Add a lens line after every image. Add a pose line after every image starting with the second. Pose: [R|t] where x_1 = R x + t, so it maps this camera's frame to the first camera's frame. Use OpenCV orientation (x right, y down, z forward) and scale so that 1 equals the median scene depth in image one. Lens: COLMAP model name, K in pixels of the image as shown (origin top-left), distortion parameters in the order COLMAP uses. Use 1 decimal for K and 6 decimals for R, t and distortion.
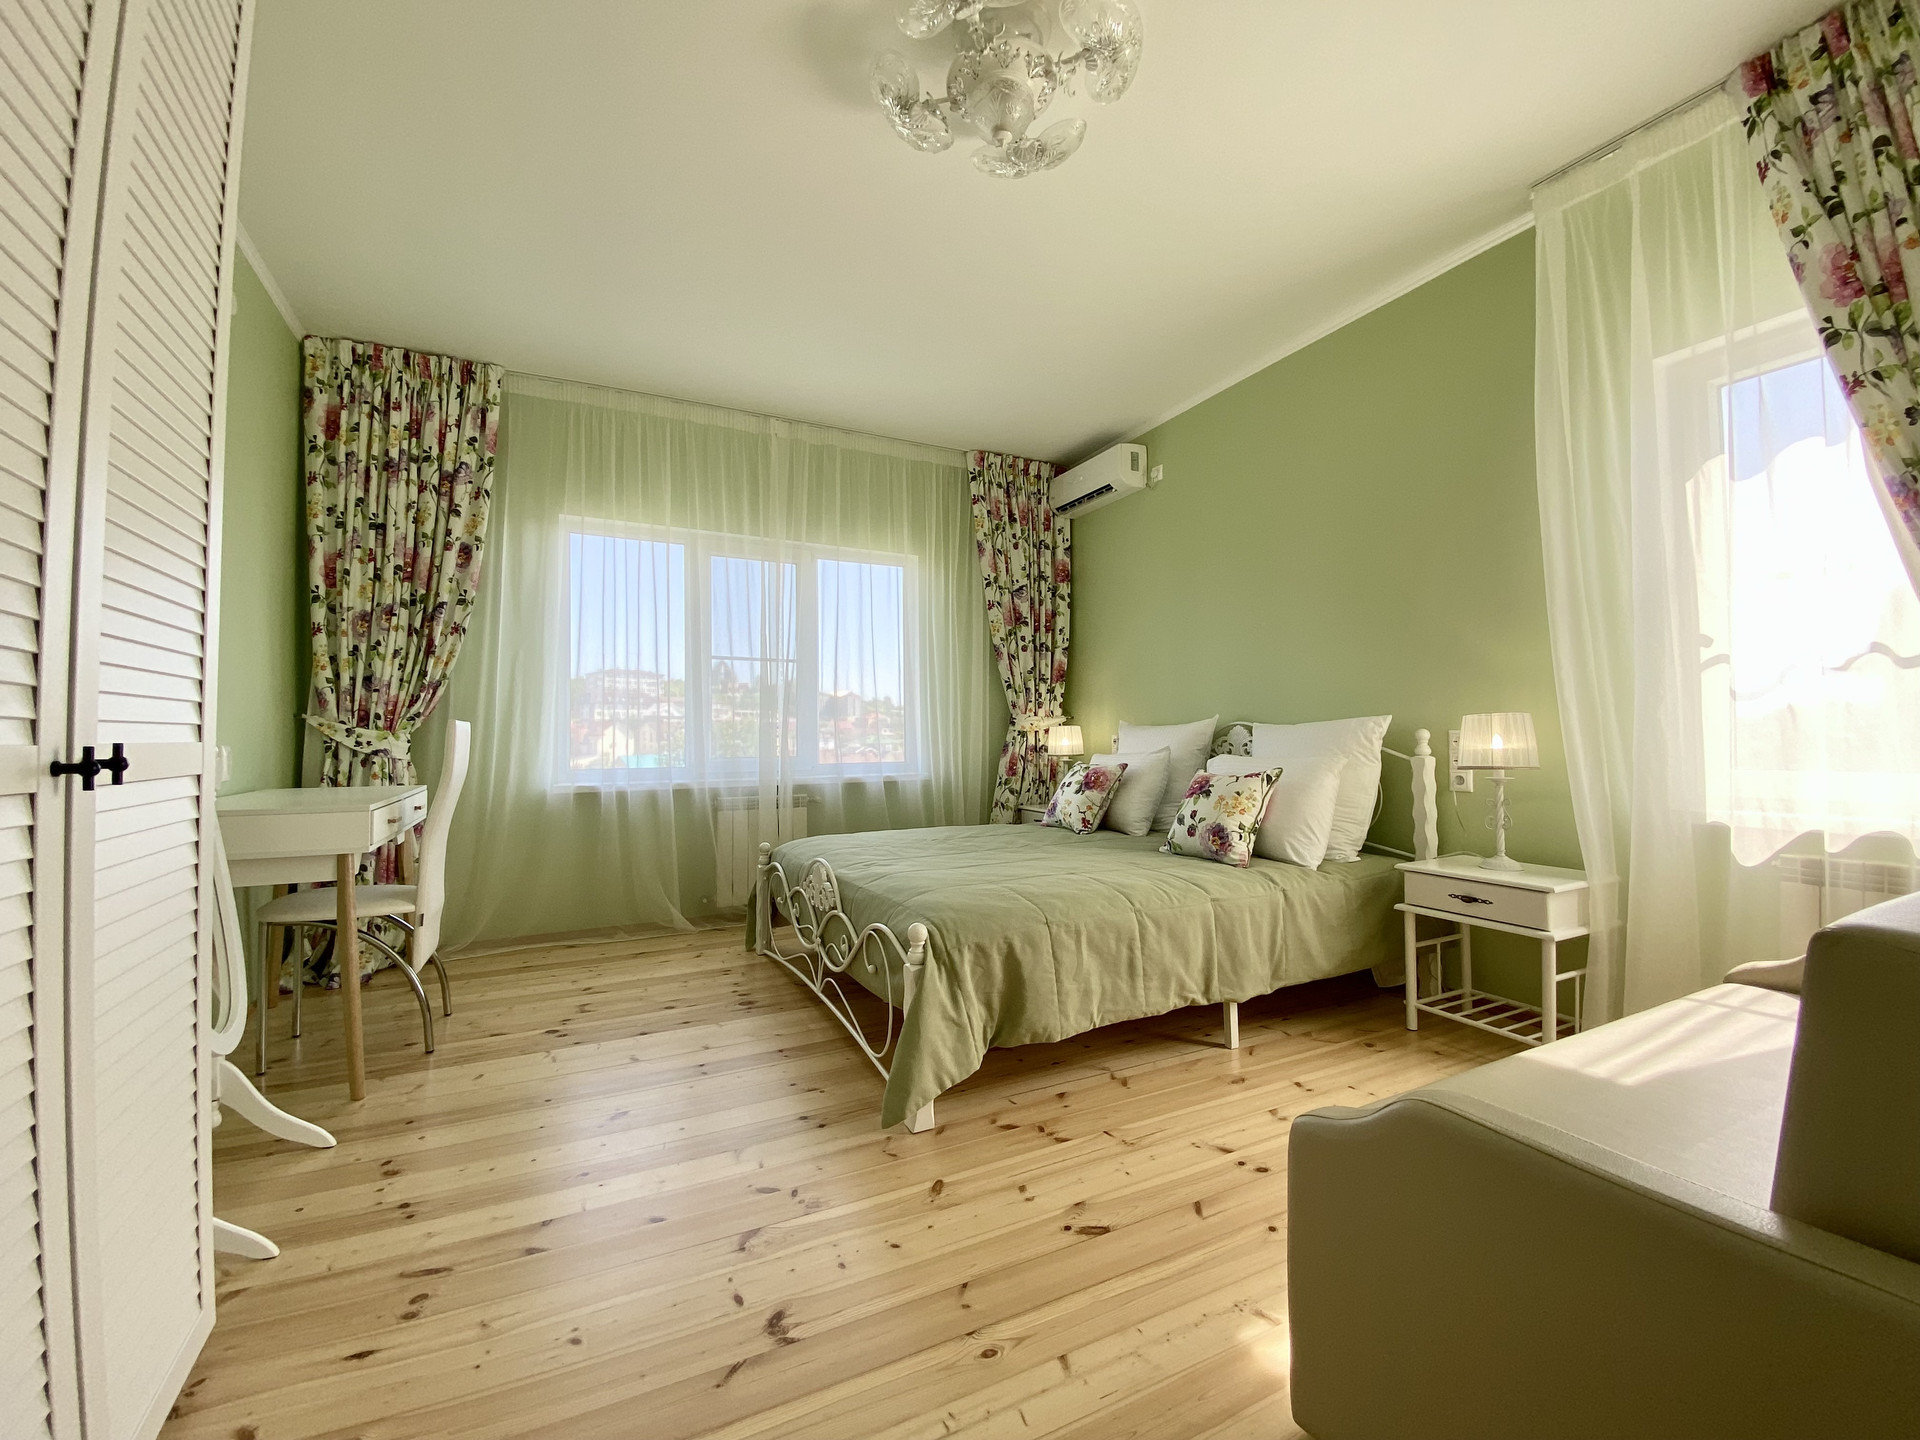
lens RADIAL K [[778.7, 0, 952.7], [0, 778.7, 725.8], [0, 0, 1]] dist [0.036219, -0.027408]
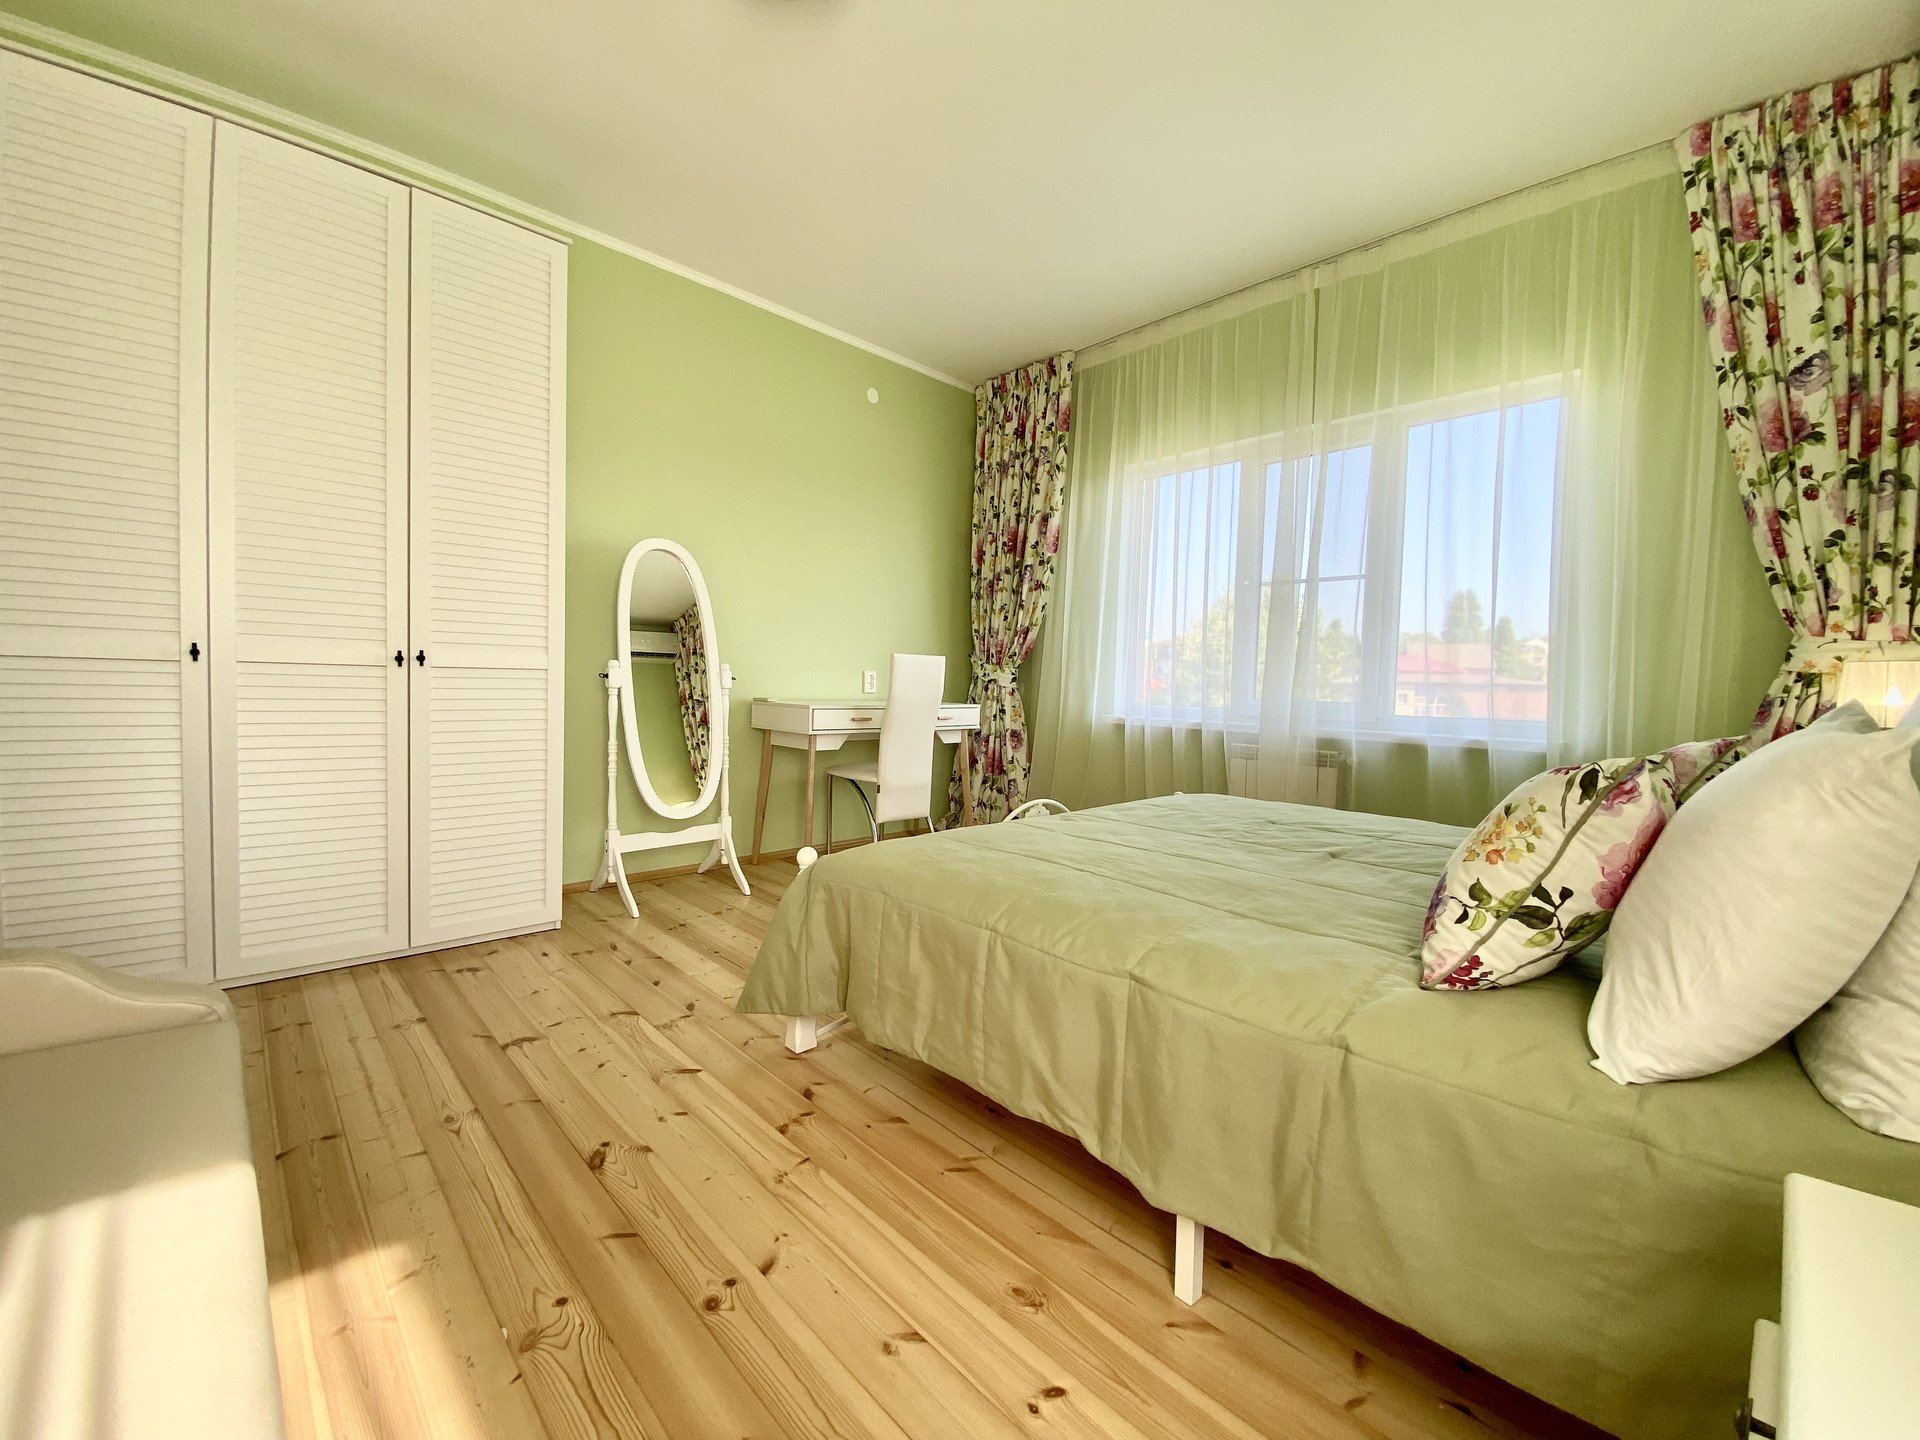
lens RADIAL K [[778.7, 0, 952.7], [0, 778.7, 725.8], [0, 0, 1]] dist [0.036219, -0.027408]
pose [[0.291675, 0.068763, -0.954043, 0.493453], [-0.012657, 0.997603, 0.068034, 0.016635], [0.956434, -0.007768, 0.291846, 0.472539]]
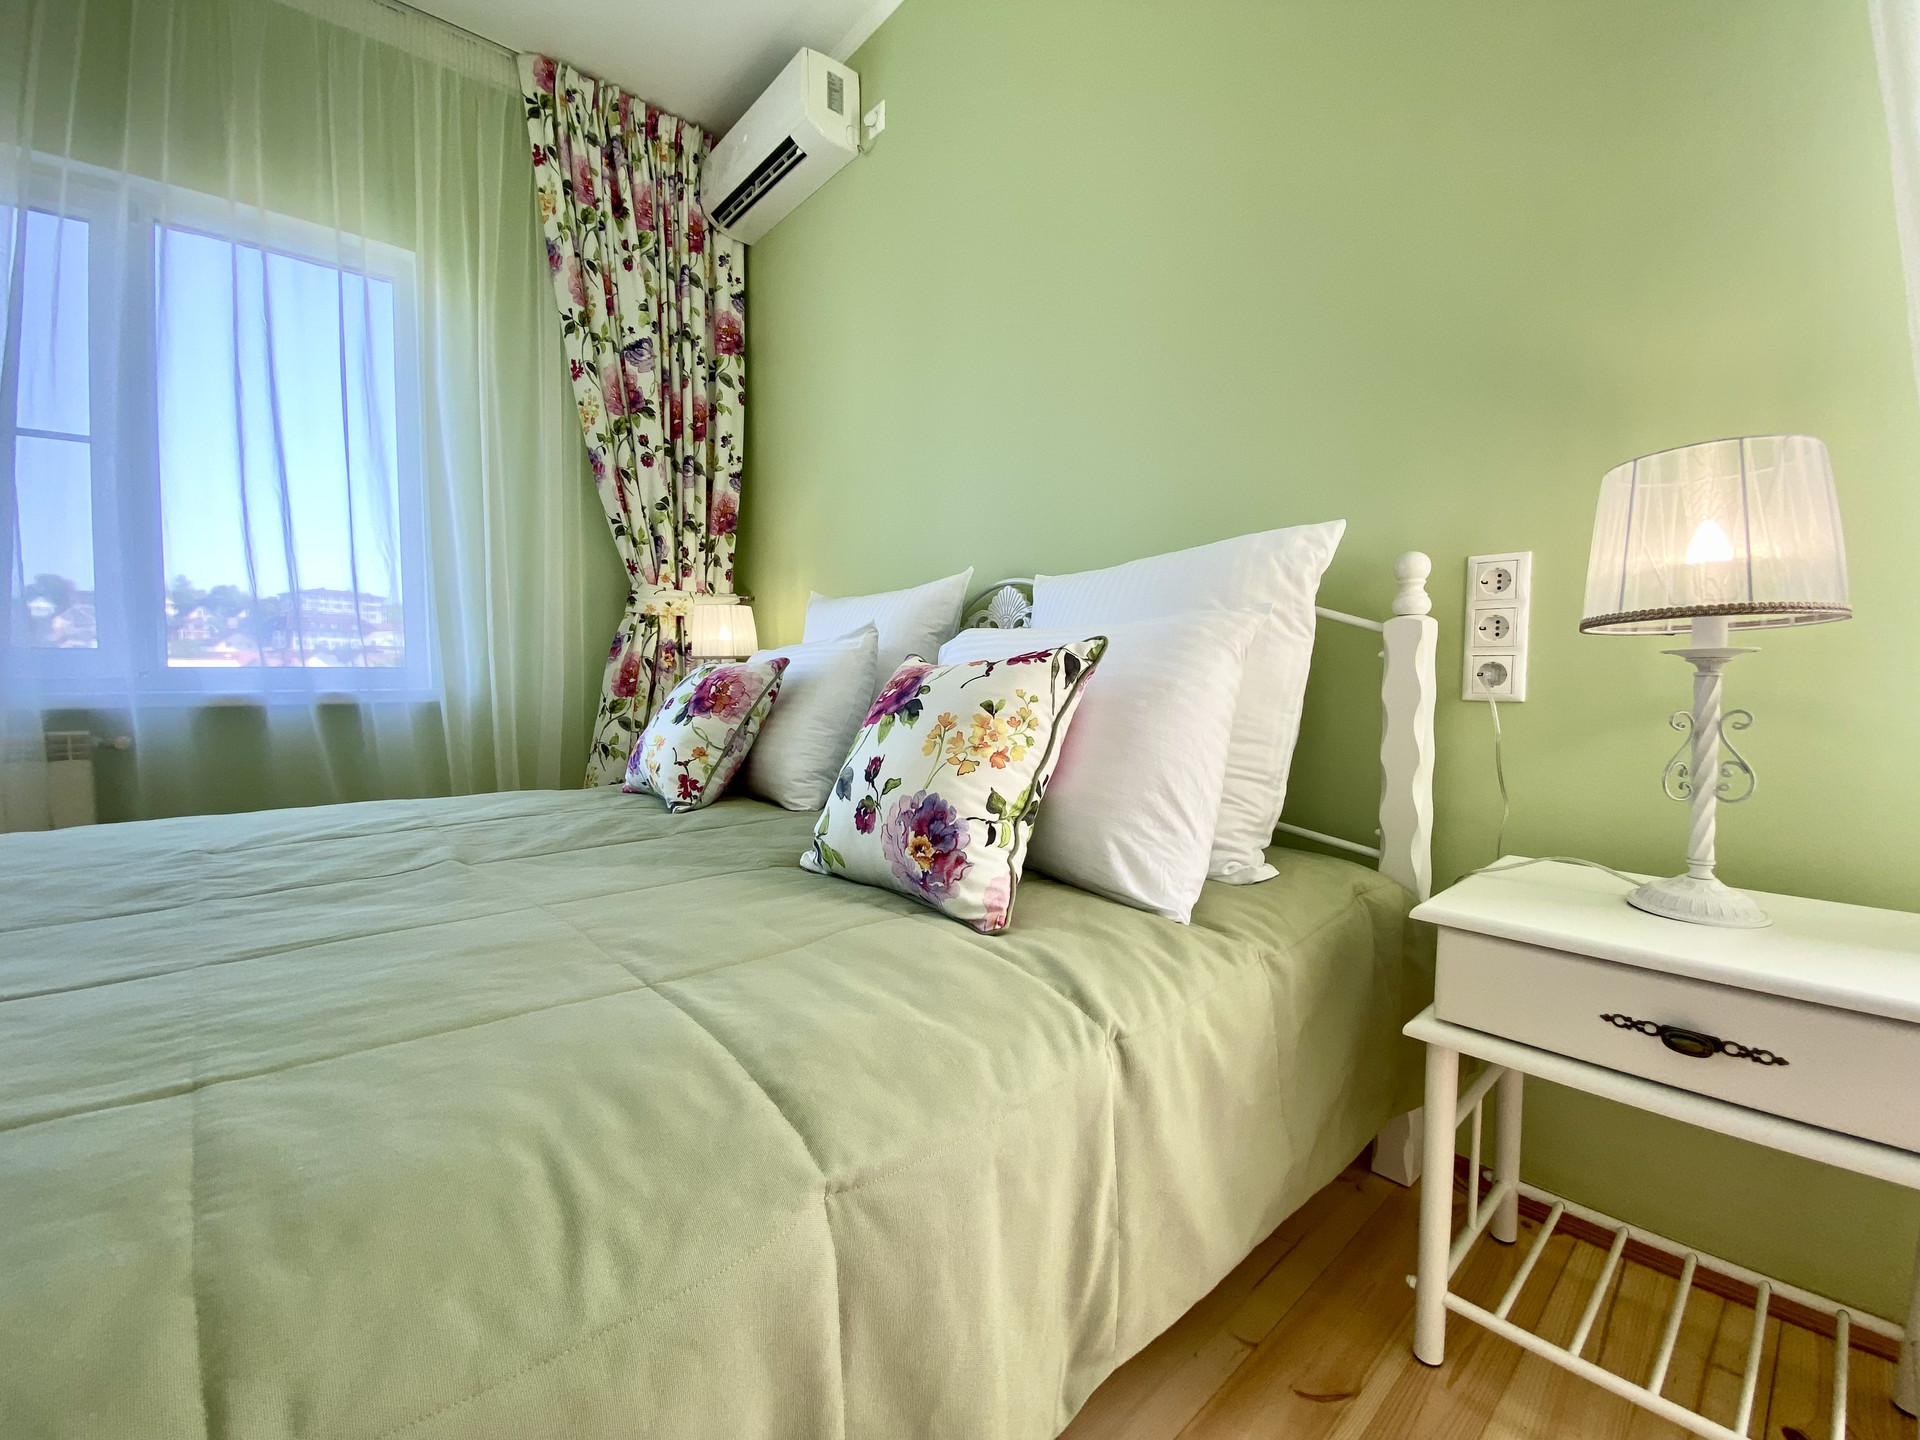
lens RADIAL K [[789.0, 0, 970.6], [0, 789.0, 721.5], [0, 0, 1]] dist [-0.001500, -0.008511]
pose [[0.961985, -0.007124, 0.273011, 0.197097], [-0.012188, 0.997544, 0.068974, 0.051675], [-0.272832, -0.069679, 0.959535, 0.502153]]
